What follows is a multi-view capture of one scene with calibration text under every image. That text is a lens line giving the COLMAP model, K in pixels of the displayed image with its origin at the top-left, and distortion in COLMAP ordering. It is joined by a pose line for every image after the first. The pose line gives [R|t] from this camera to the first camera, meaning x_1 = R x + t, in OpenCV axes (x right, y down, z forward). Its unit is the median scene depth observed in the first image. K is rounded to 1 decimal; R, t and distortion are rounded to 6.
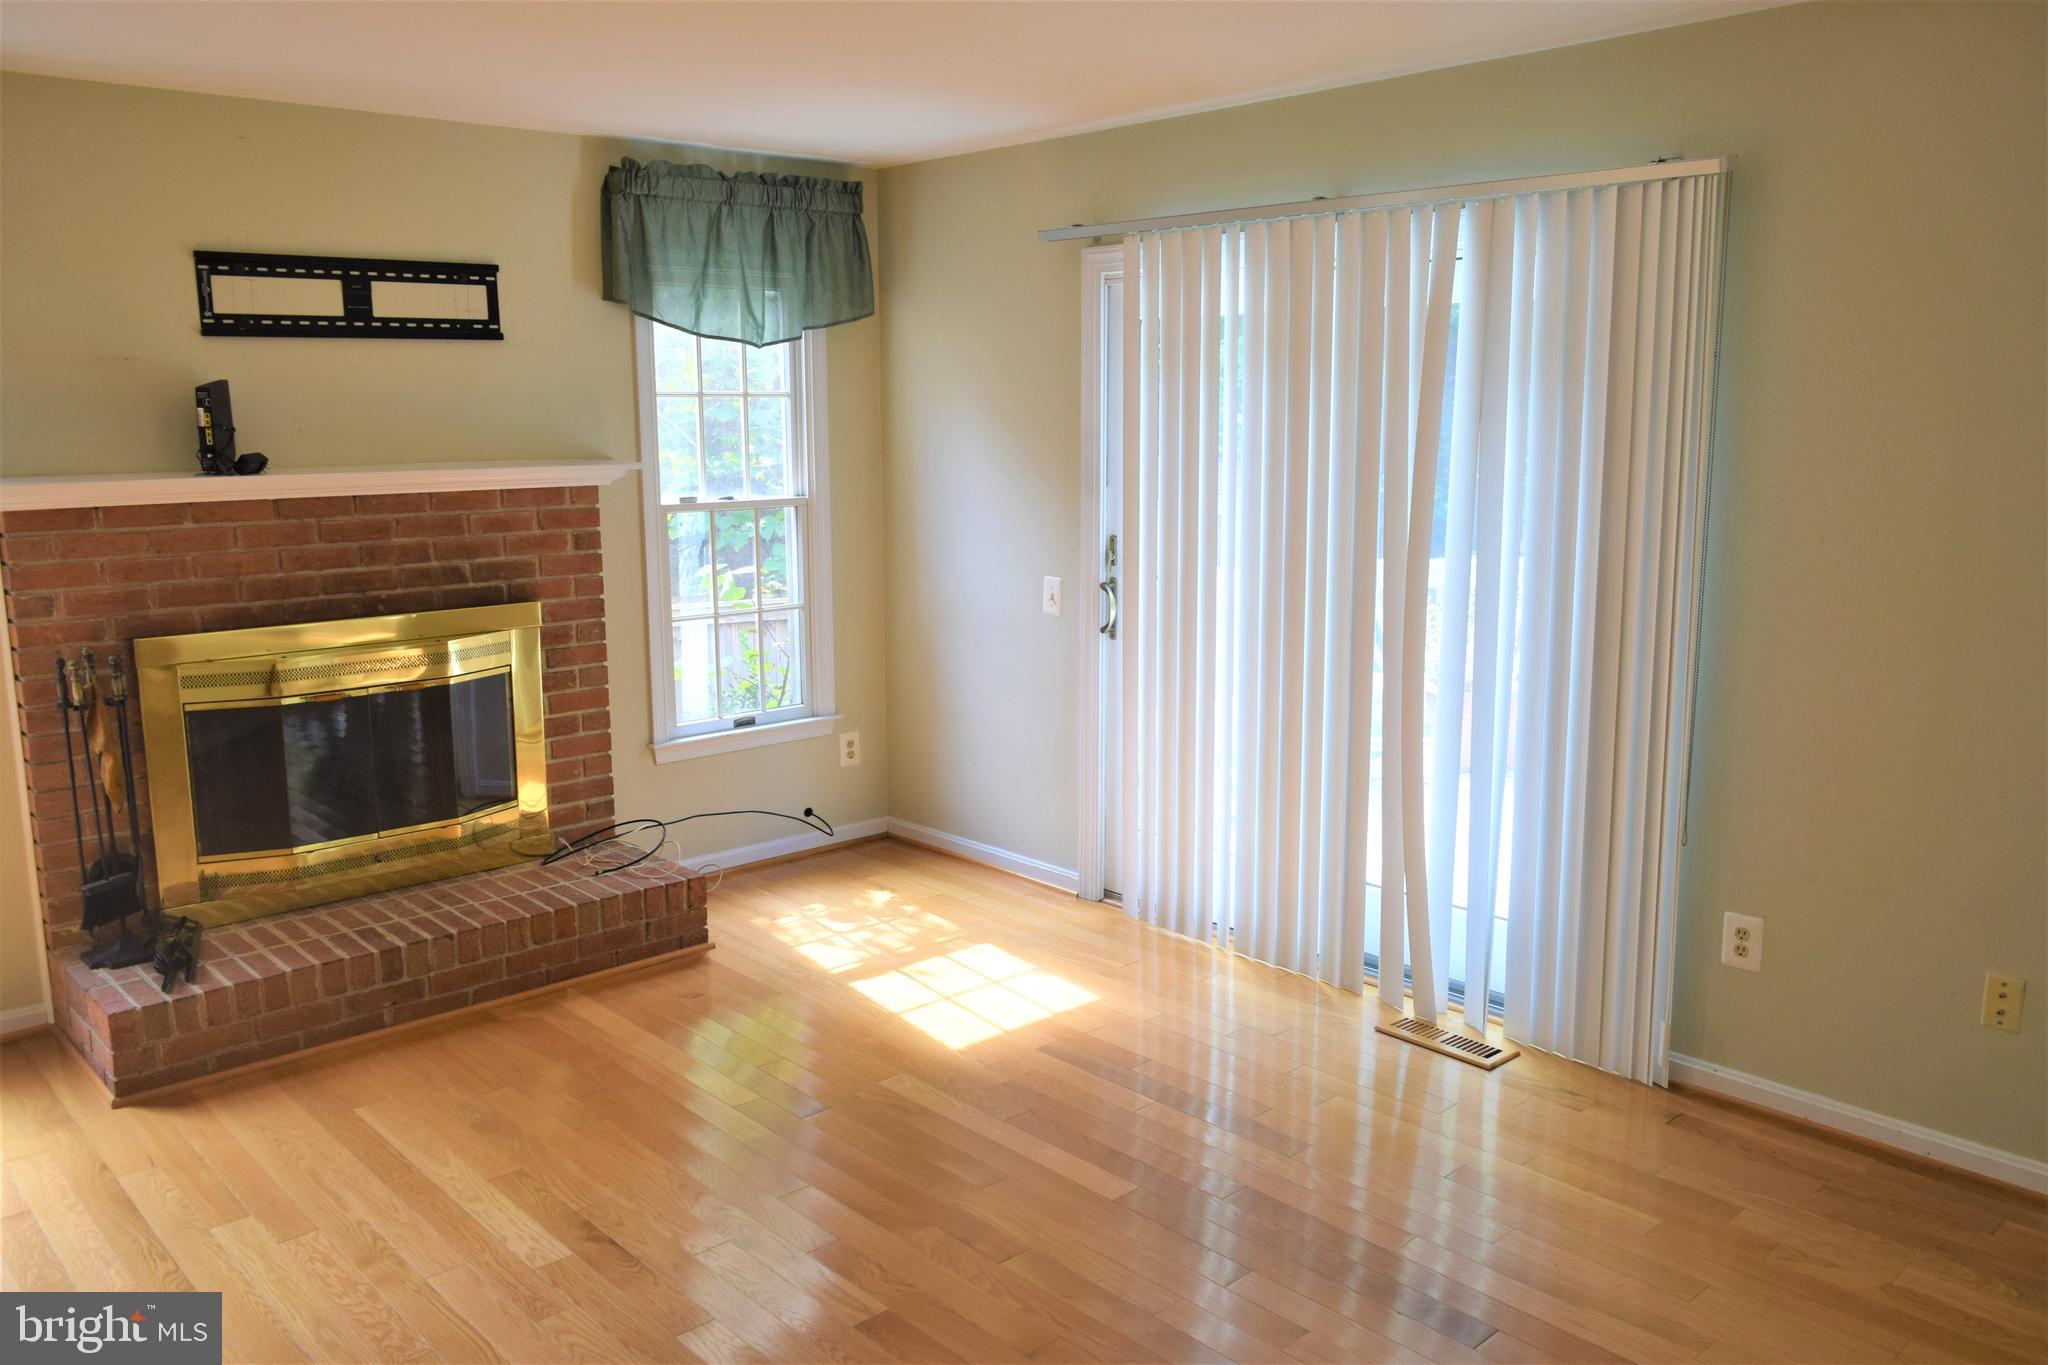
lens RADIAL K [[1588.3, 0, 1020.1], [0, 1588.3, 680.9], [0, 0, 1]] dist [-0.014924, 0.006482]
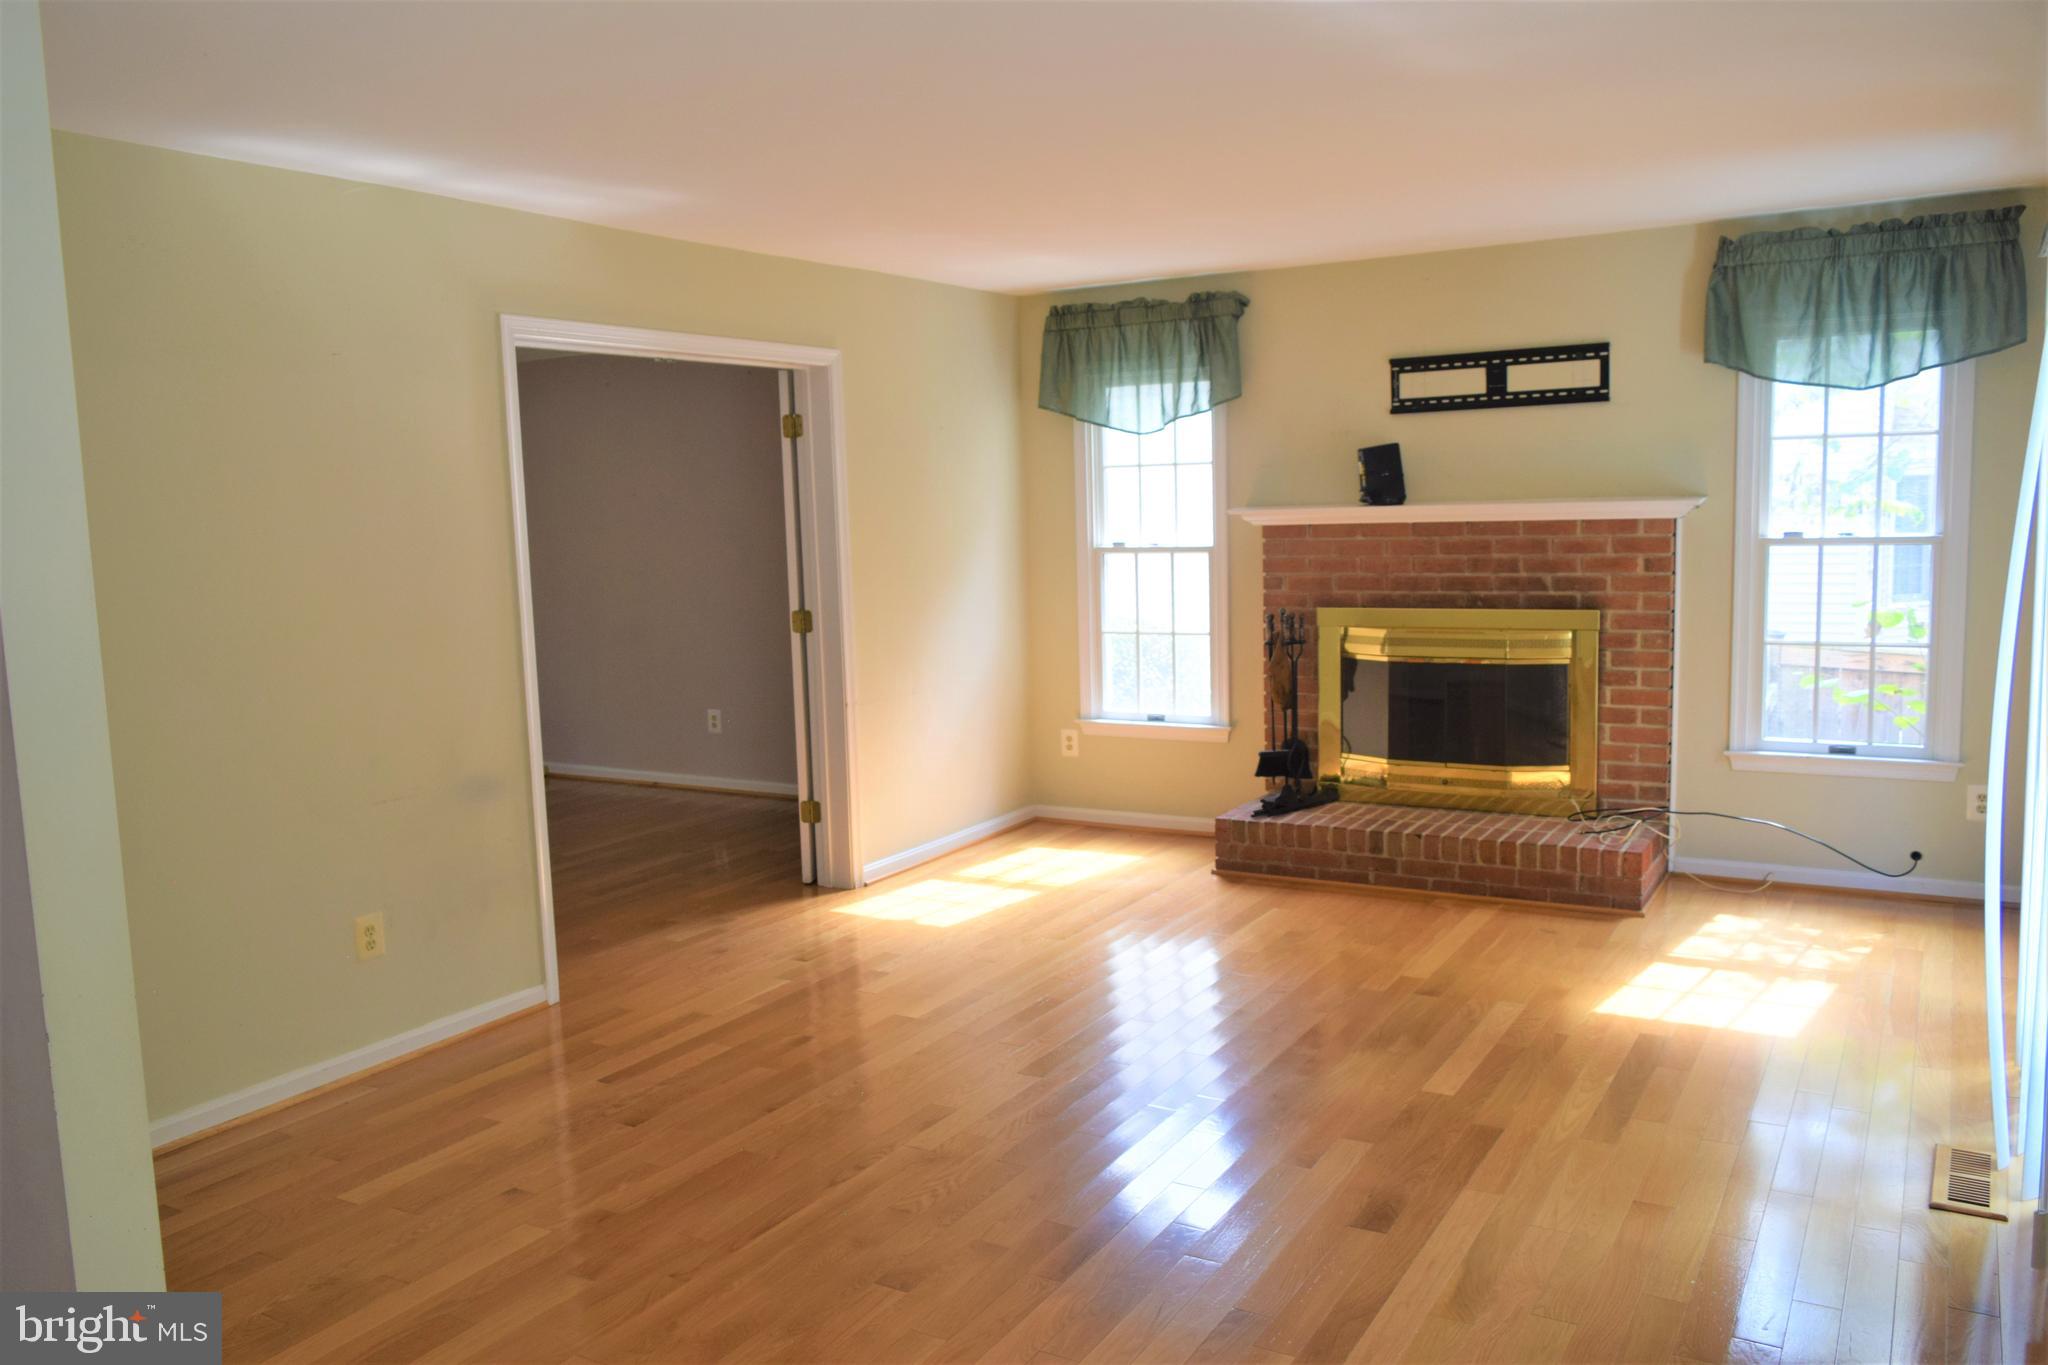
lens RADIAL K [[1588.3, 0, 1025.2], [0, 1588.3, 684.4], [0, 0, 1]] dist [-0.014924, 0.006482]
pose [[0.294561, 0.111716, -0.949080, 0.795124], [-0.134141, 0.988144, 0.074682, -0.026896], [0.946171, 0.105312, 0.306054, 0.214147]]
